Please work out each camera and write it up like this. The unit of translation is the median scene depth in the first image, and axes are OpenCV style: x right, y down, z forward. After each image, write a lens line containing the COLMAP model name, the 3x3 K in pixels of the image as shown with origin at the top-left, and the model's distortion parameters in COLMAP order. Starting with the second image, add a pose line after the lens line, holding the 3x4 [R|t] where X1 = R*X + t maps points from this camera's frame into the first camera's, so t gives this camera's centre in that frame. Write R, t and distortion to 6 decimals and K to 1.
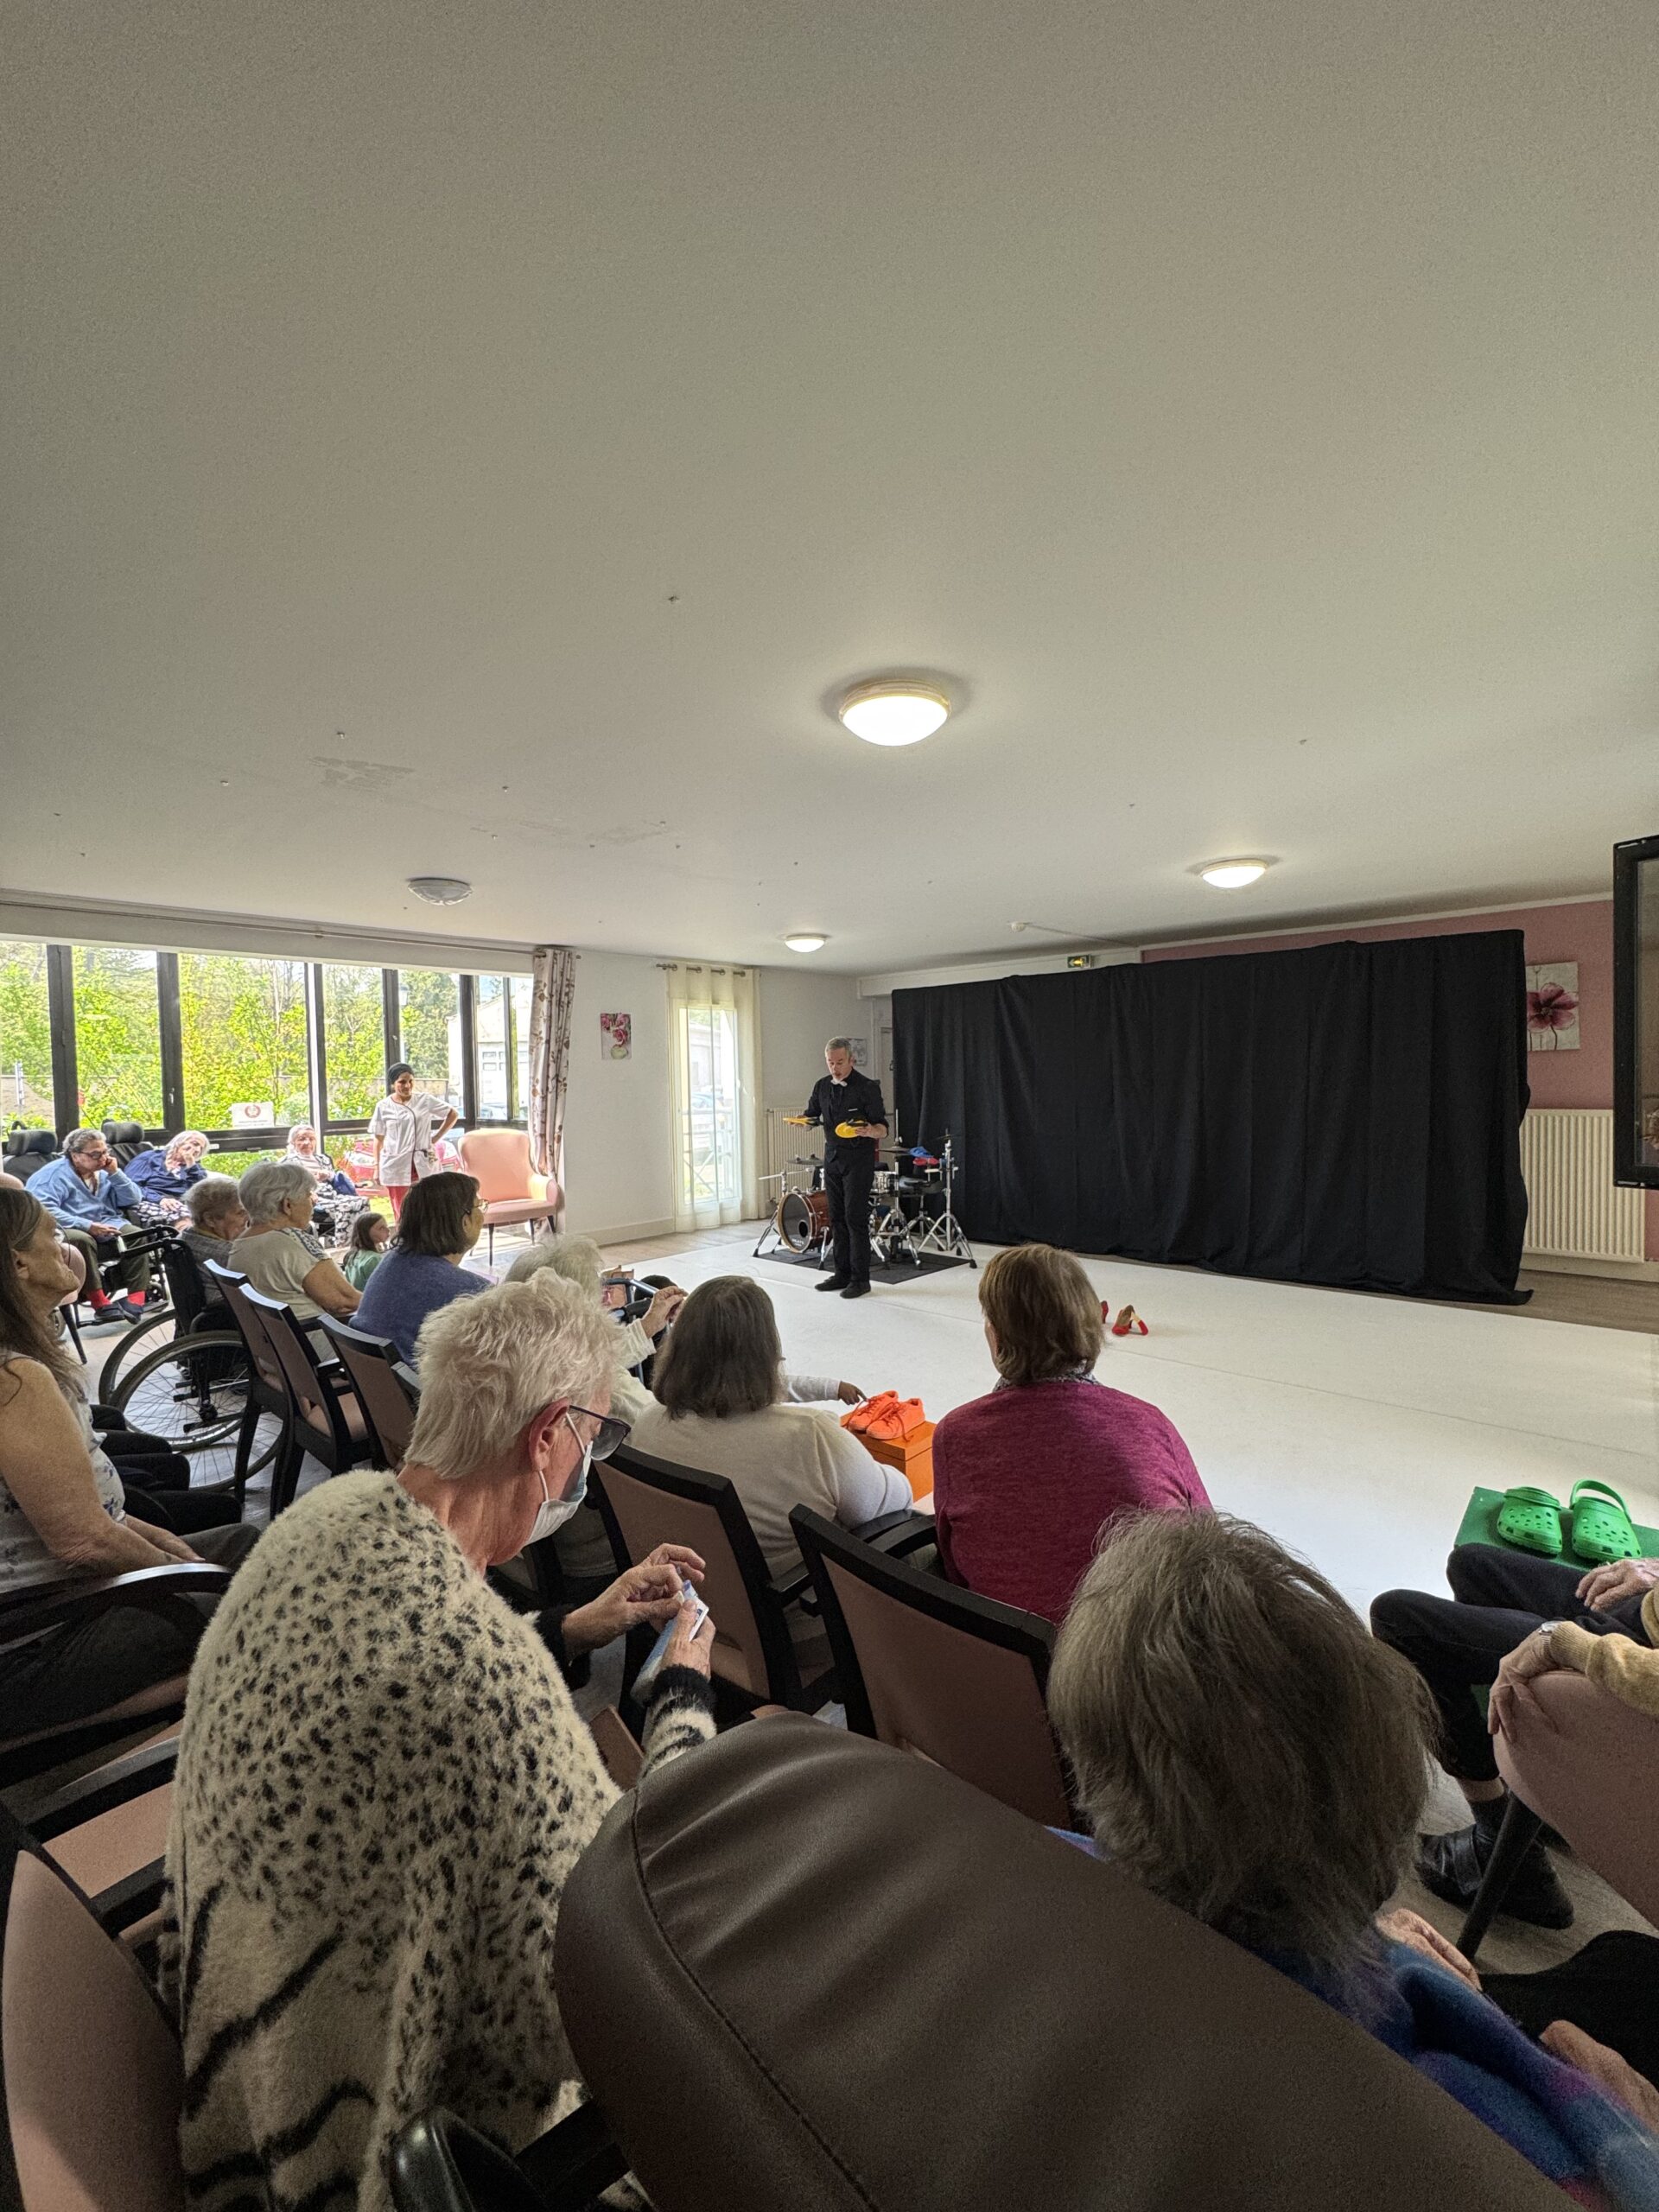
lens RADIAL K [[886.8, 0, 839.6], [0, 886.8, 1097.7], [0, 0, 1]] dist [0.009369, 0.000331]
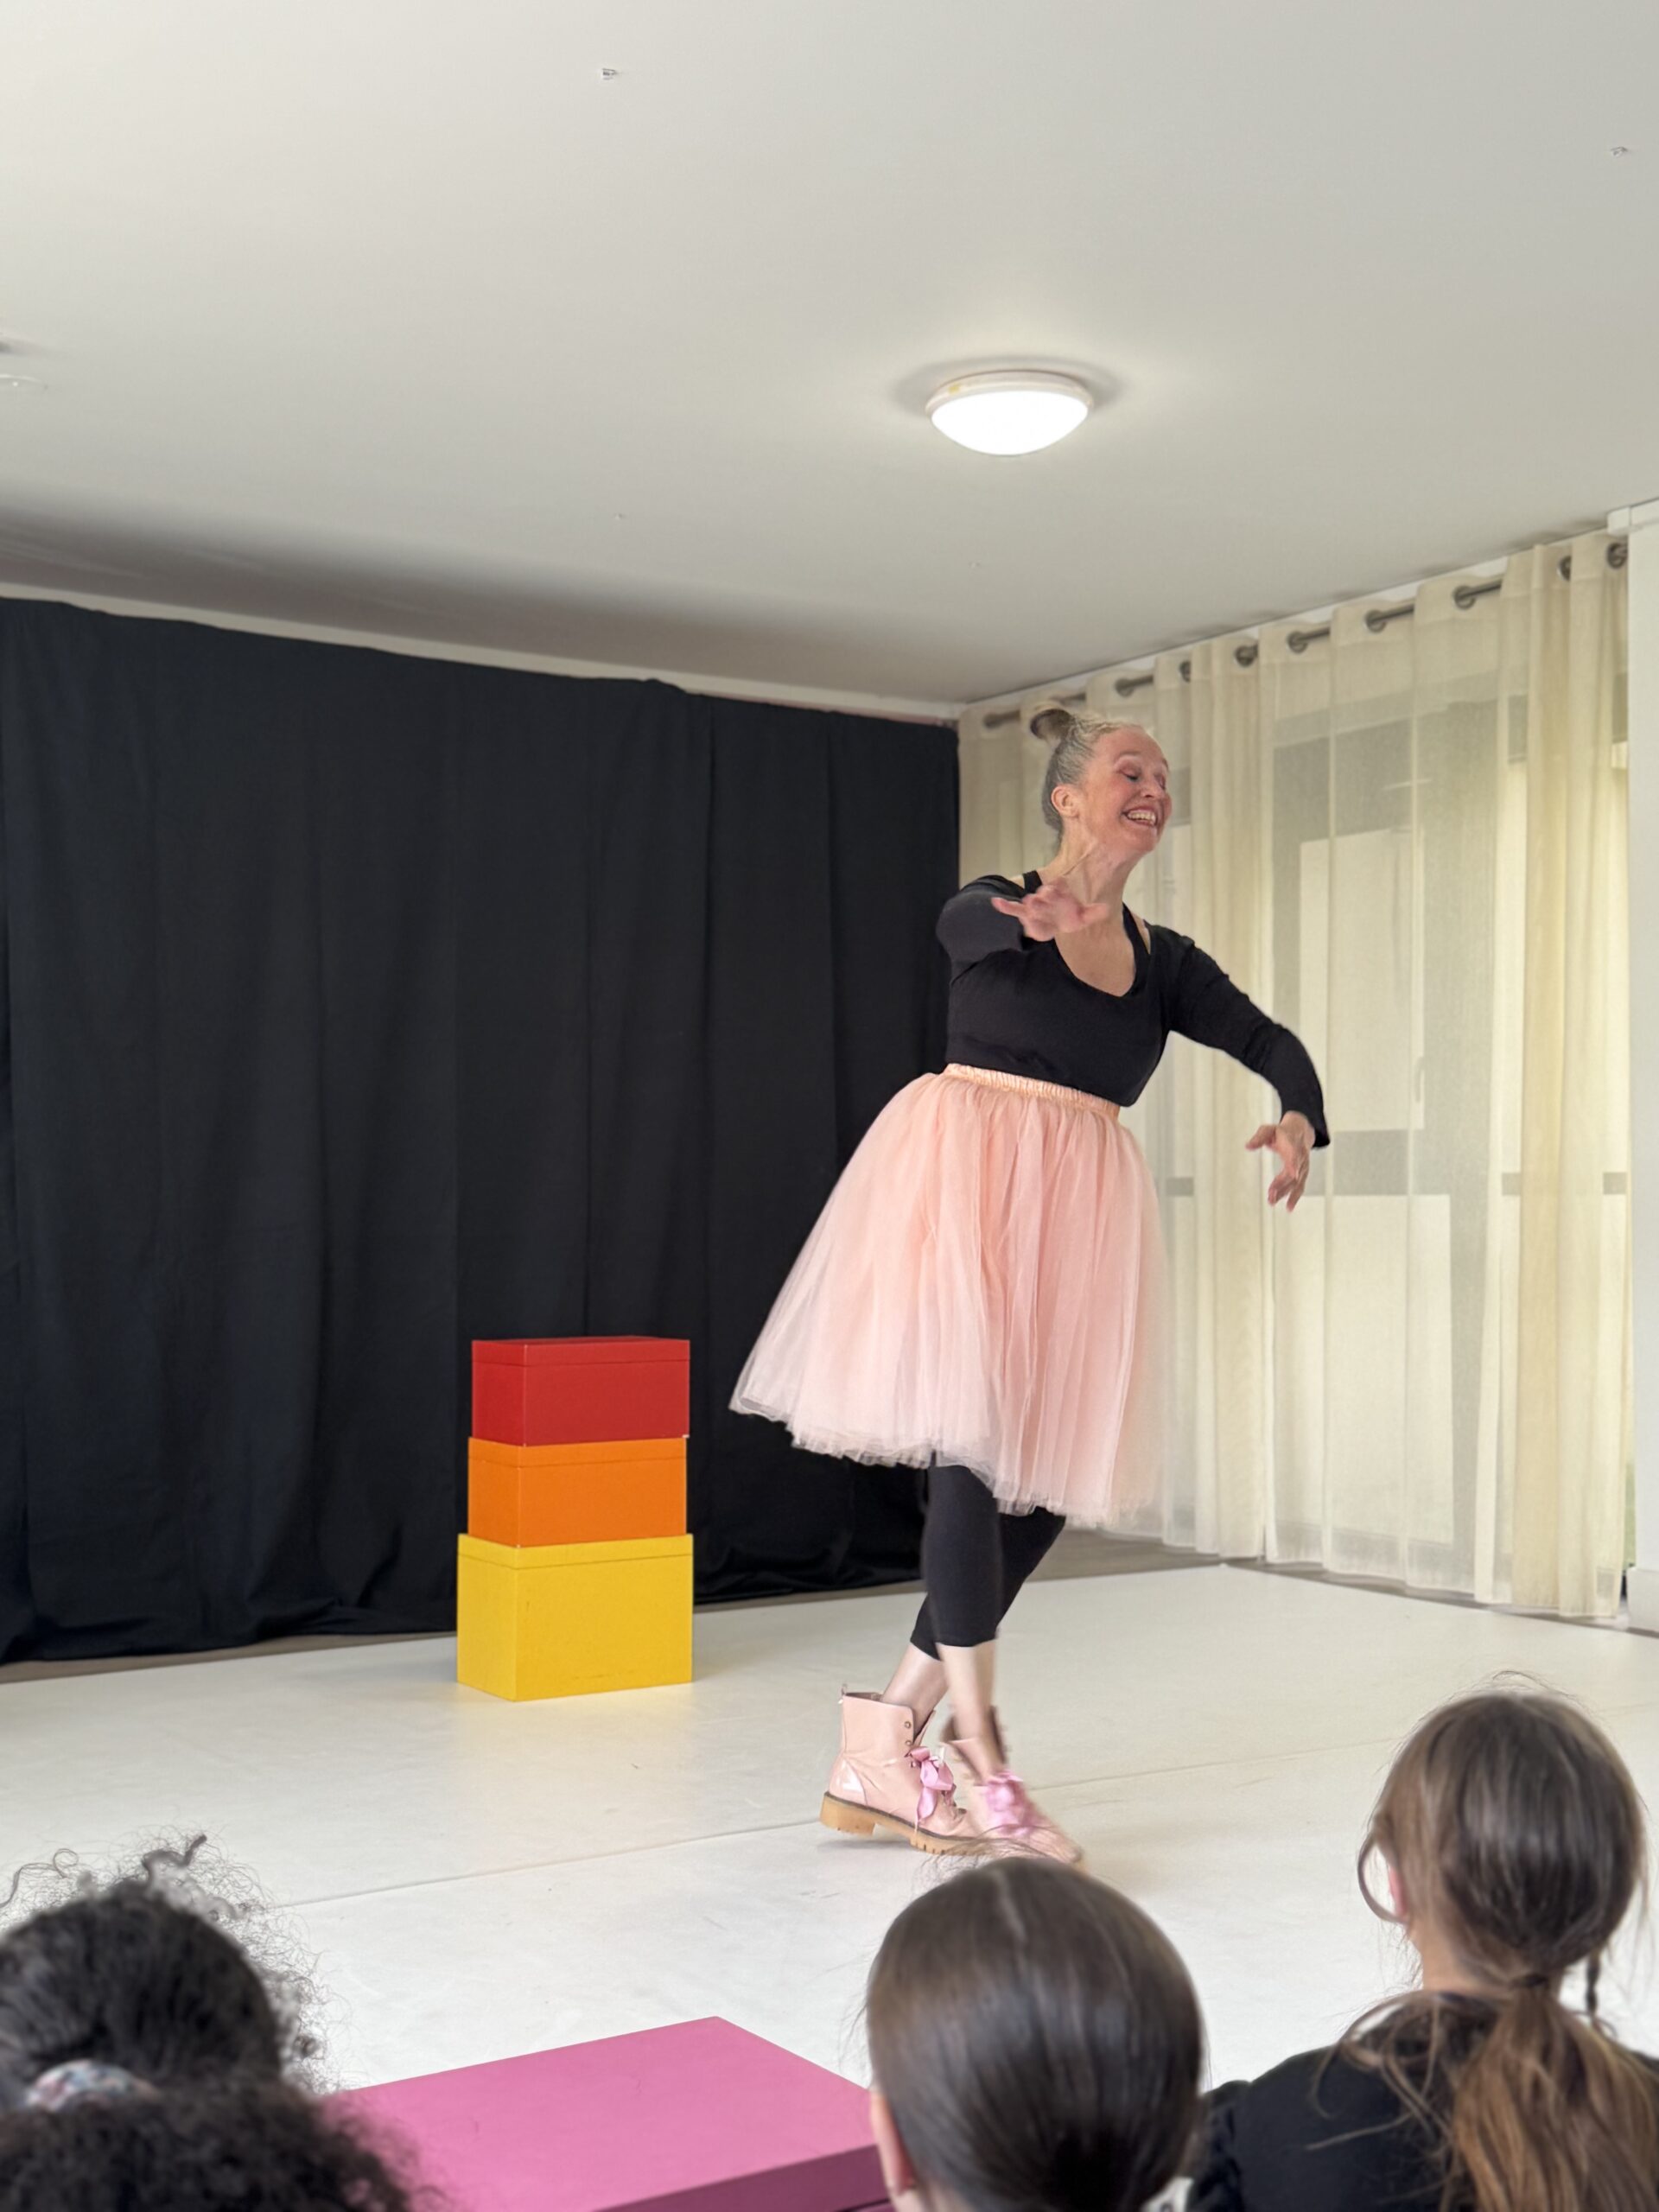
lens RADIAL K [[2714.5, 0, 836.1], [0, 2714.5, 1148.4], [0, 0, 1]] dist [0.120200, 0.000000]
pose [[0.267531, 0.039340, 0.962746, -0.447076], [0.019578, 0.998738, -0.046251, 0.067513], [-0.963350, 0.031223, 0.266423, 0.549993]]
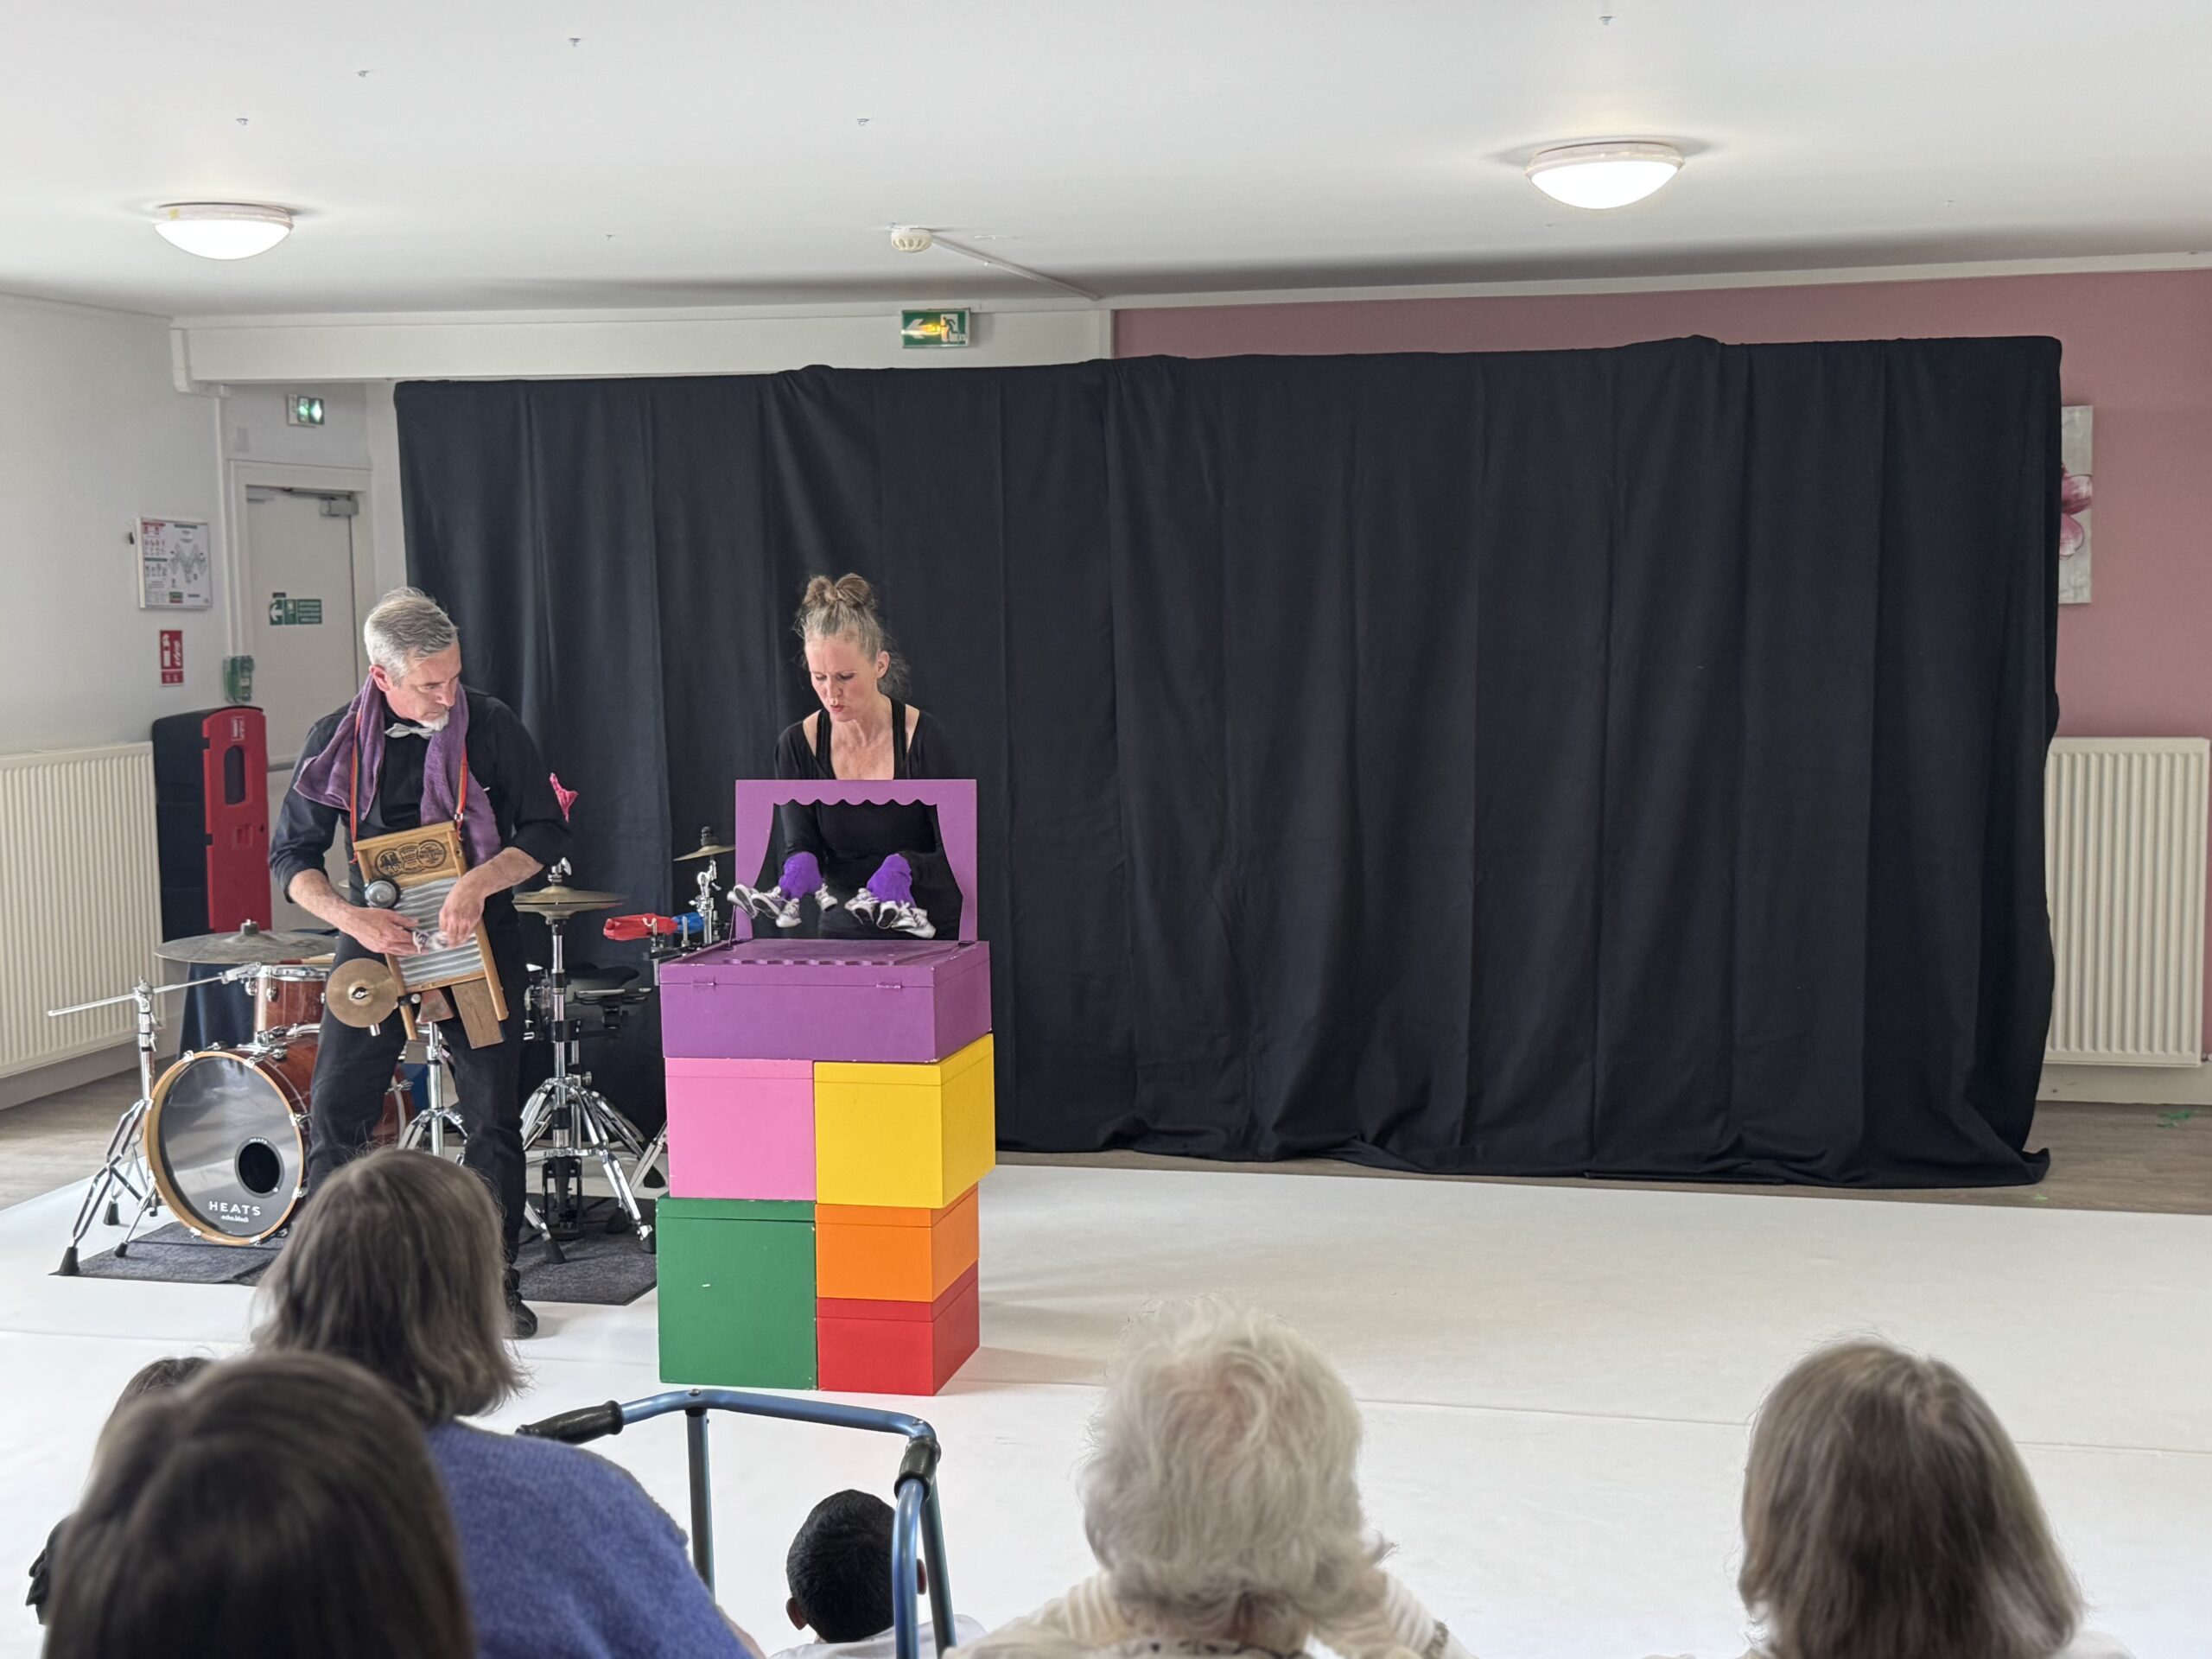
lens RADIAL K [[2714.5, 0, 1111.5], [0, 2714.5, 852.2], [0, 0, 1]] dist [0.120200, 0.000000]
pose [[0.874472, -0.042097, 0.483246, -0.244950], [0.007391, 0.997268, 0.073501, -0.030889], [-0.485020, -0.060703, 0.872394, 0.019792]]
